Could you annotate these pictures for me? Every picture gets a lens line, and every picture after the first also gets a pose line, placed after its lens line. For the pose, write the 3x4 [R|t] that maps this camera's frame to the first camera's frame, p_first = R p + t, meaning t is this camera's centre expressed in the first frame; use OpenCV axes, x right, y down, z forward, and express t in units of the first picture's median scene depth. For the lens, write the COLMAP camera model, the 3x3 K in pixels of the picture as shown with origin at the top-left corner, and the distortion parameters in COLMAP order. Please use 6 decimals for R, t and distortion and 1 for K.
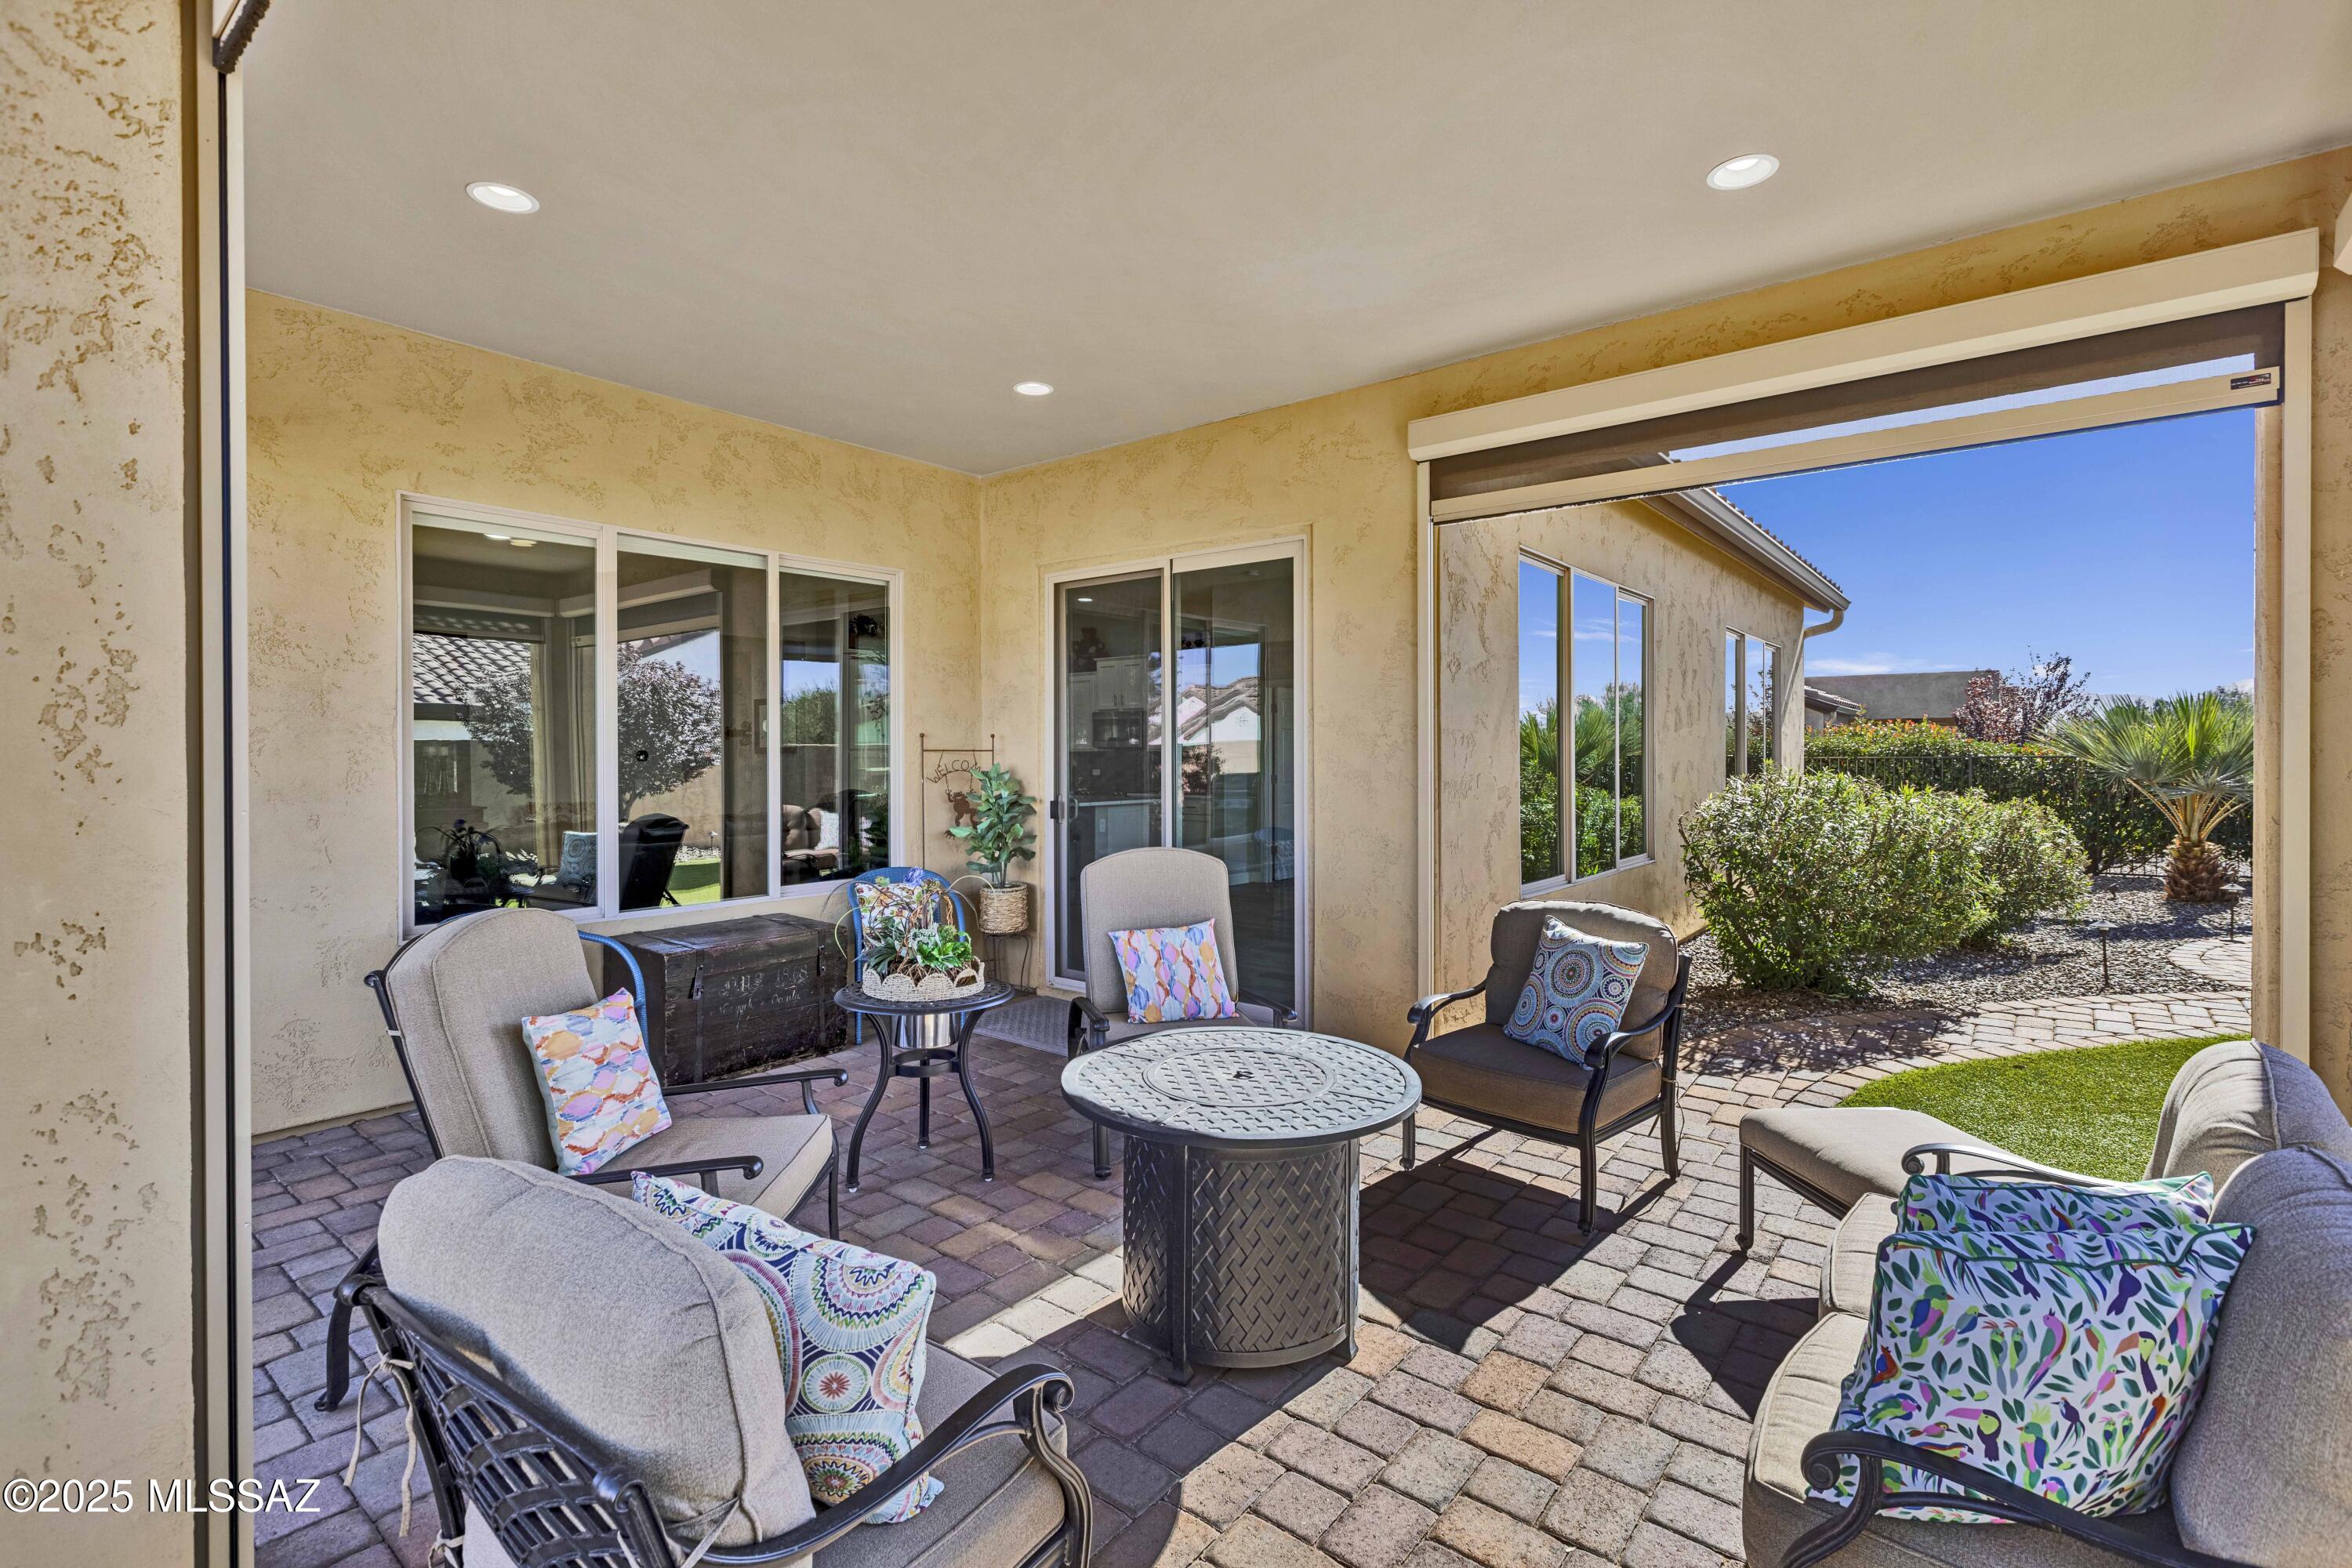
lens RADIAL K [[1077.7, 0, 1176.7], [0, 1077.7, 759.8], [0, 0, 1]] dist [0.002820, 0.000046]
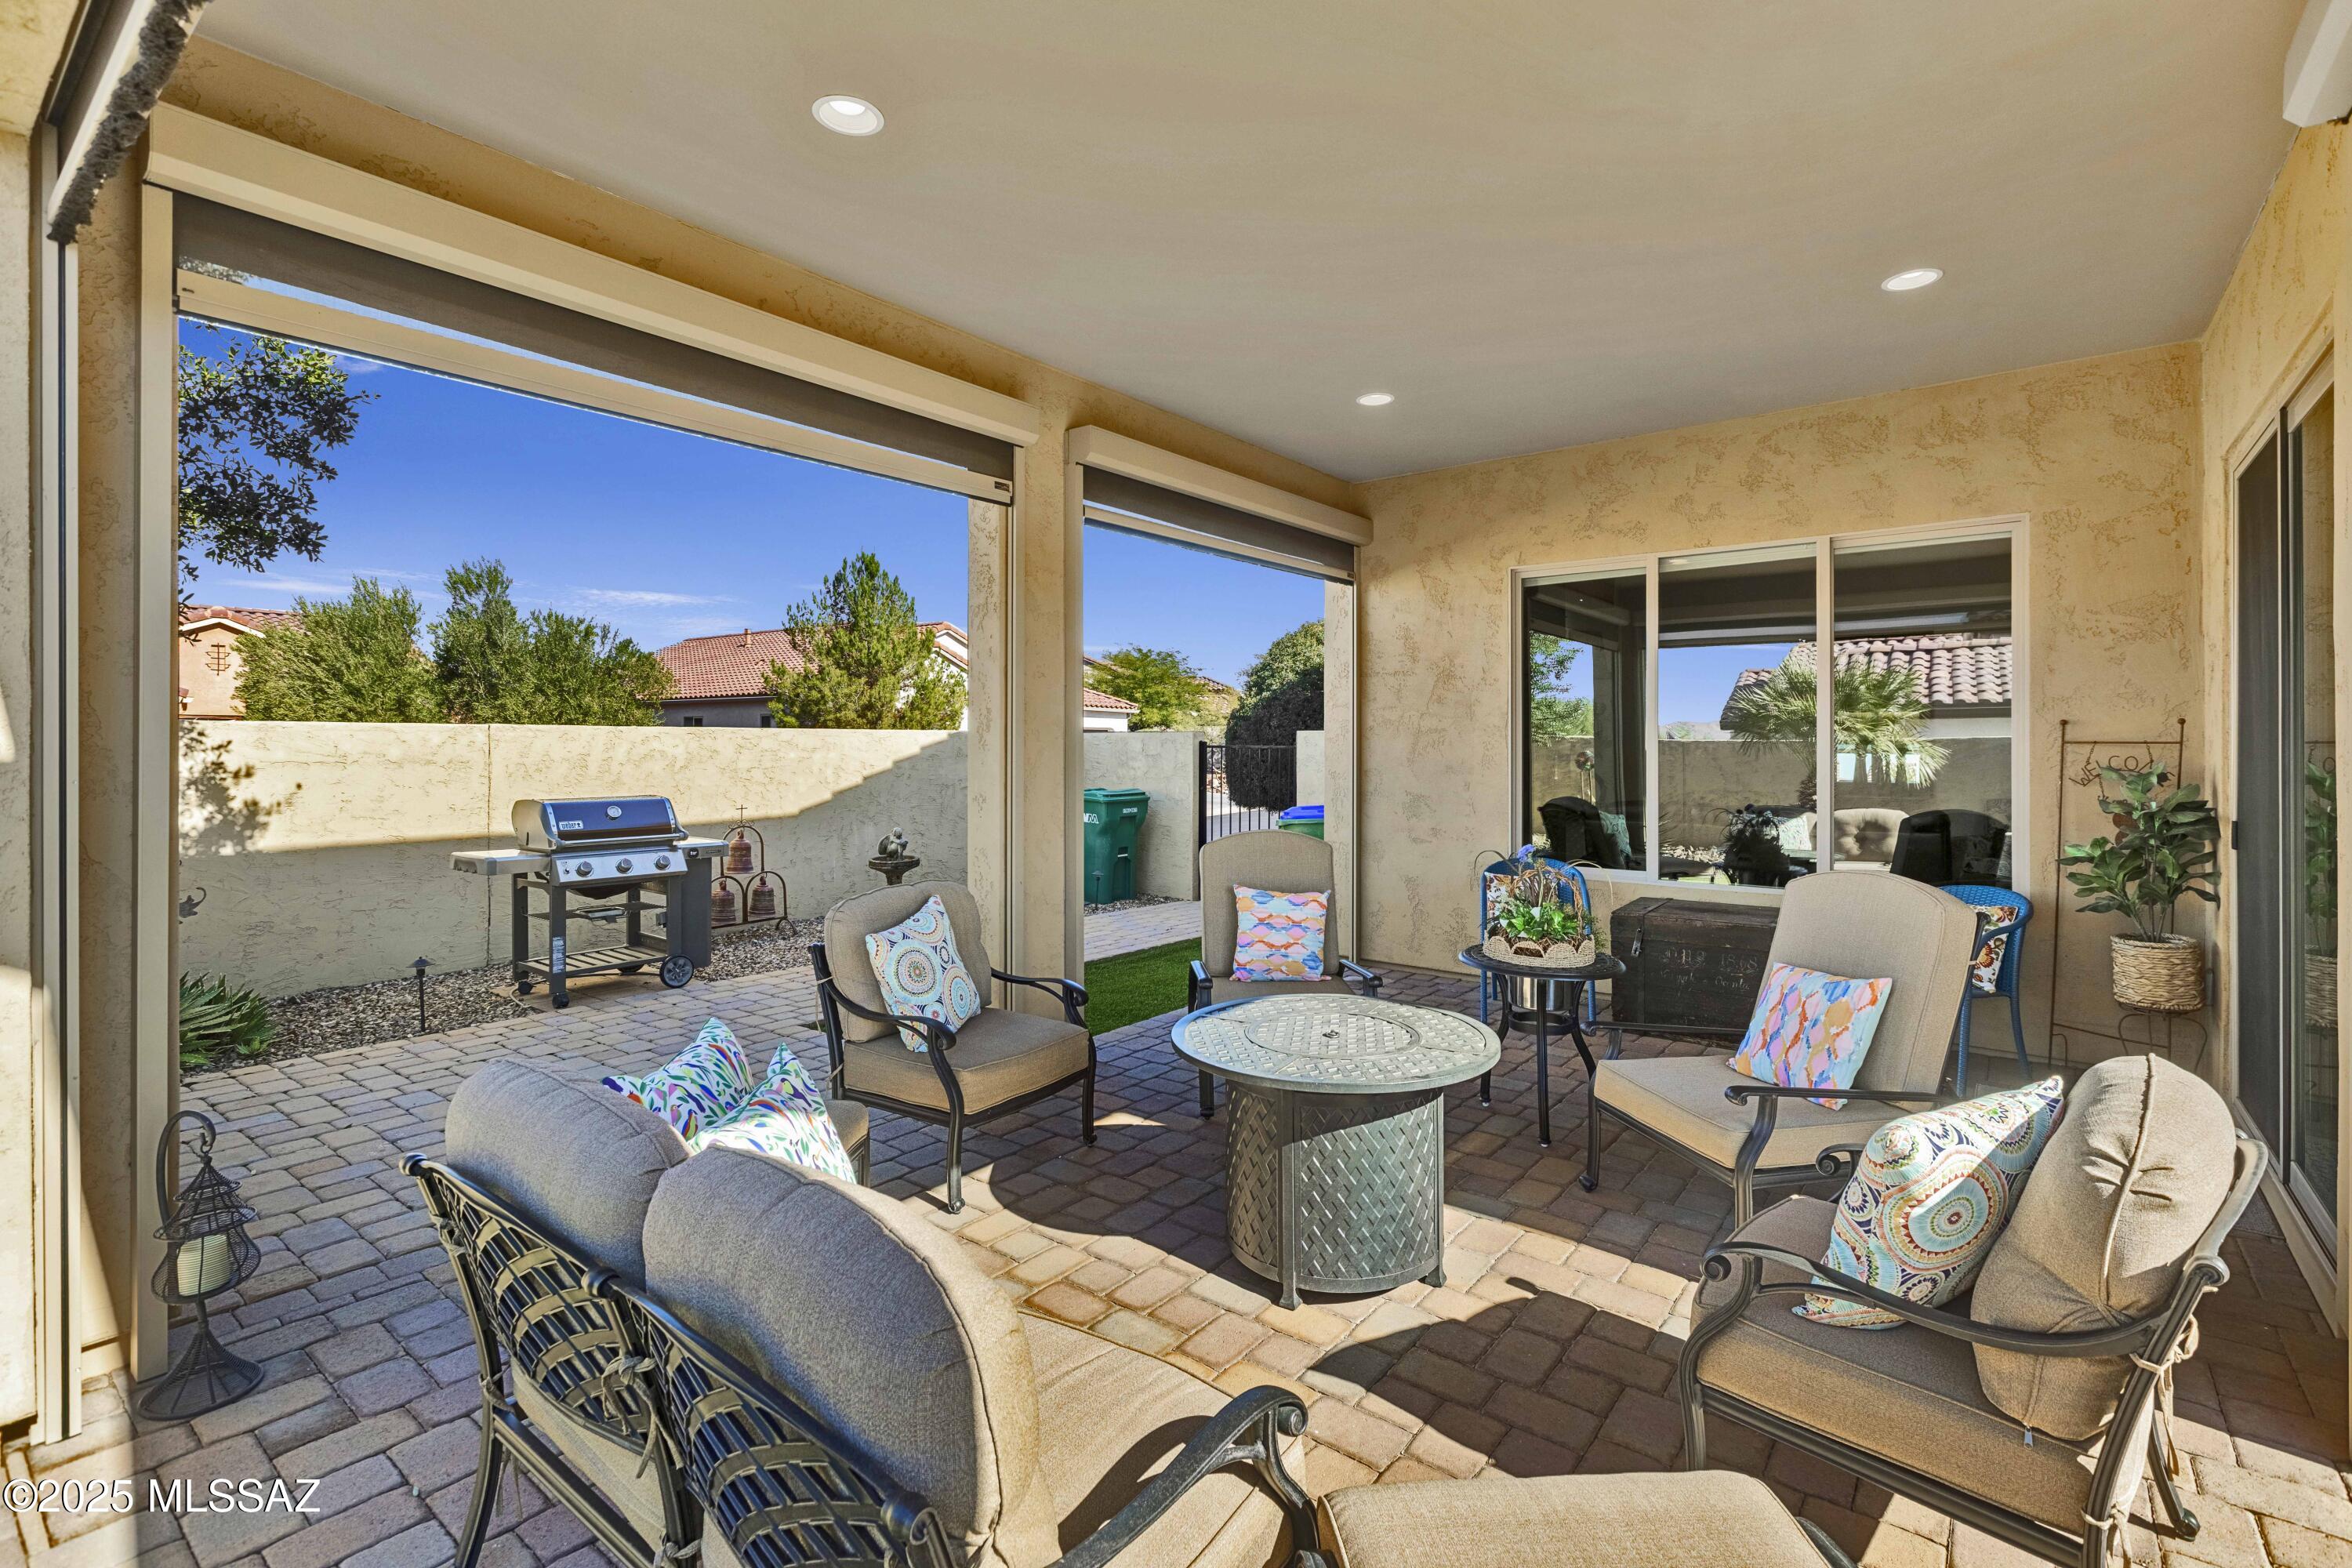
lens RADIAL K [[1077.7, 0, 1193.7], [0, 1077.7, 749.9], [0, 0, 1]] dist [0.002820, 0.000046]
pose [[0.010636, 0.005275, -0.999930, 0.666367], [-0.010912, 0.999927, 0.005159, -0.000572], [0.999884, 0.010856, 0.010693, 0.485225]]
